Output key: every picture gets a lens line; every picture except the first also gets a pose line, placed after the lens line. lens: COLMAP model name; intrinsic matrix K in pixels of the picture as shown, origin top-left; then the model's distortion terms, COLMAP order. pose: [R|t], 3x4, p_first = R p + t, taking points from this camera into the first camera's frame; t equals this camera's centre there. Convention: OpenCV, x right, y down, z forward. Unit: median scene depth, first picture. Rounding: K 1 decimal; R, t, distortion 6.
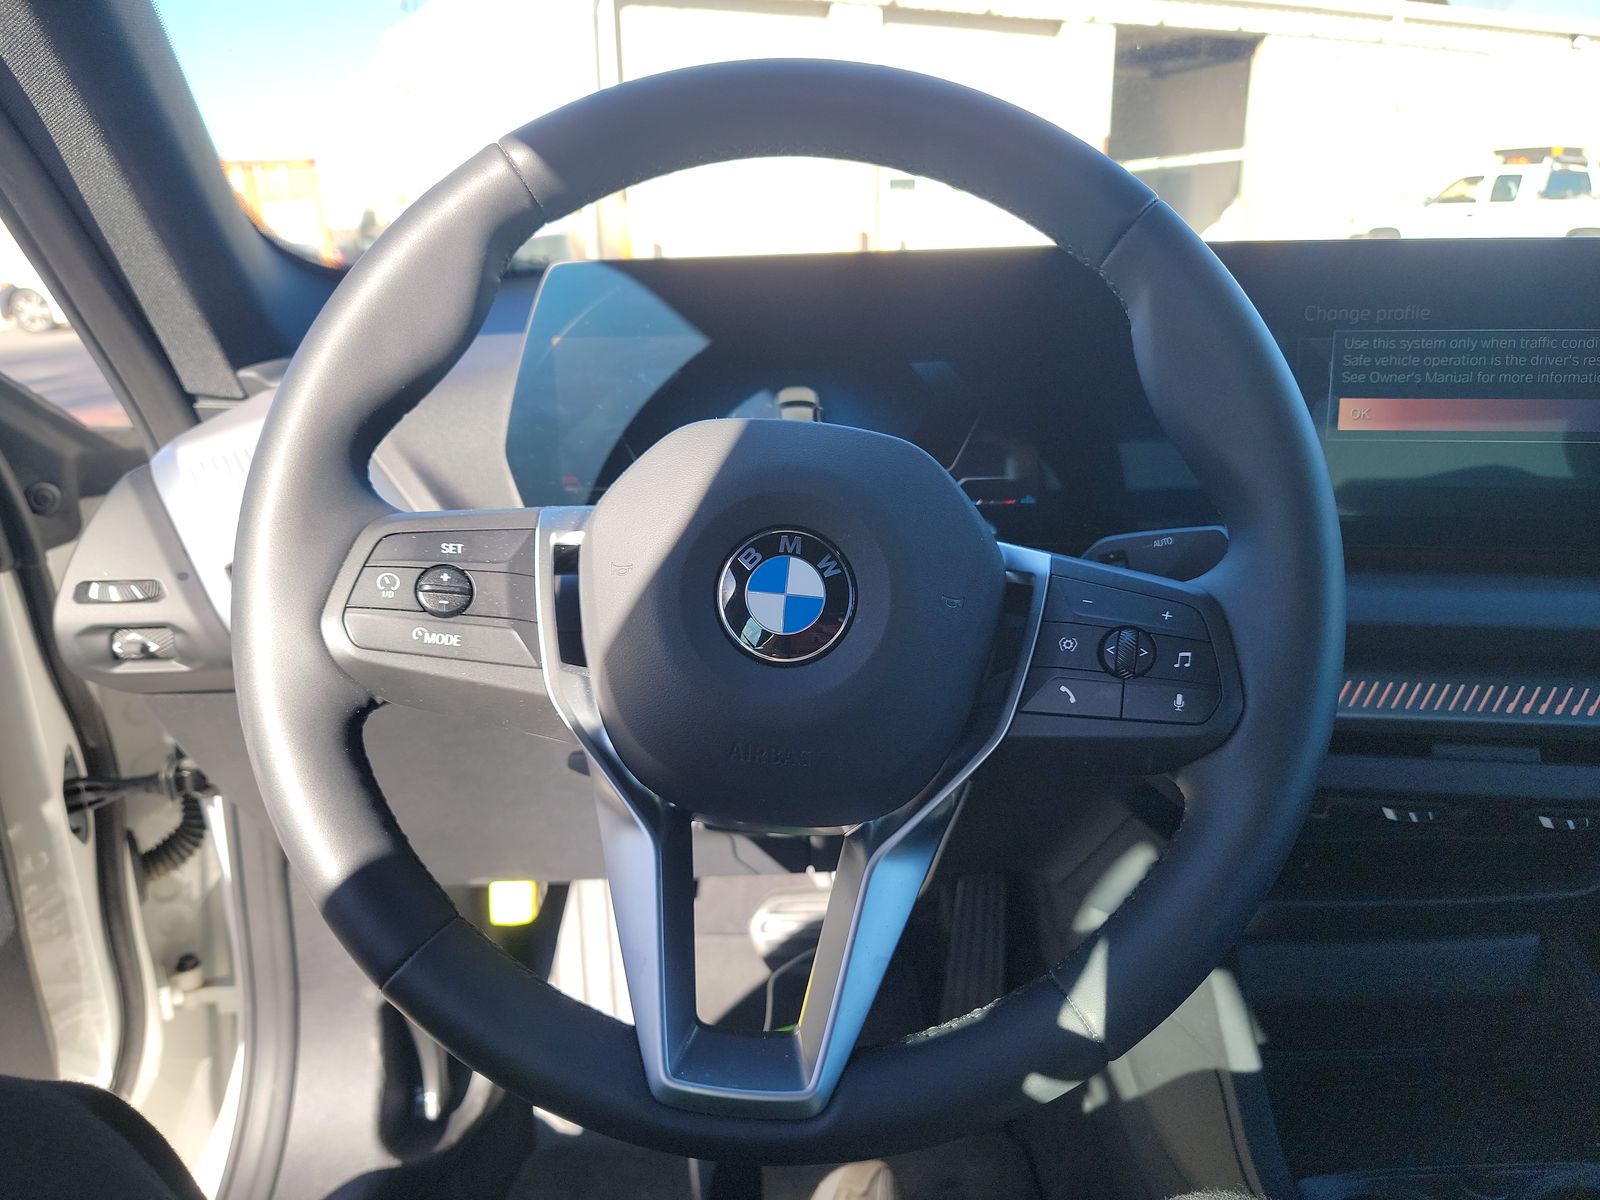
lens RADIAL K [[1104.9, 0, 793.7], [0, 1104.9, 591.0], [0, 0, 1]] dist [0.031157, -0.019616]
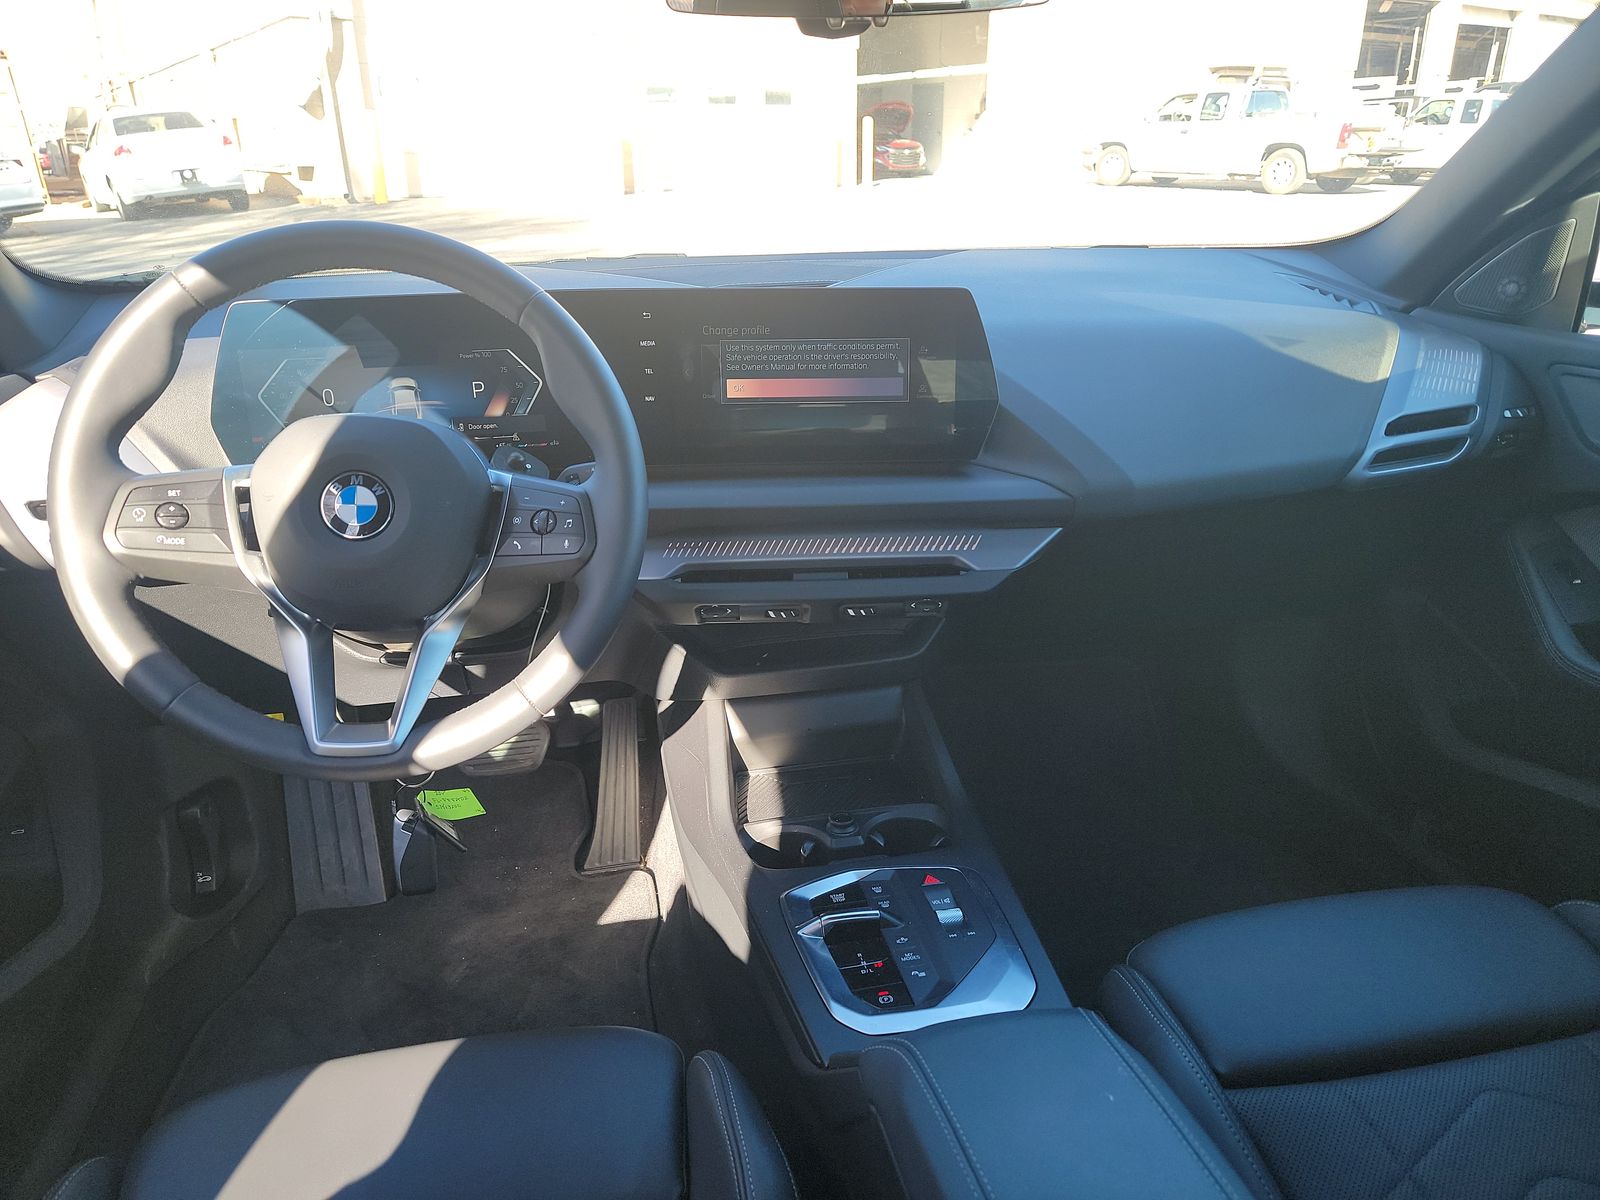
lens RADIAL K [[1104.9, 0, 811.9], [0, 1104.9, 611.7], [0, 0, 1]] dist [0.031157, -0.019616]
pose [[0.978285, -0.087755, 0.187772, 0.377185], [0.071563, 0.993244, 0.091348, 0.066399], [-0.194520, -0.075927, 0.977956, -1.072345]]
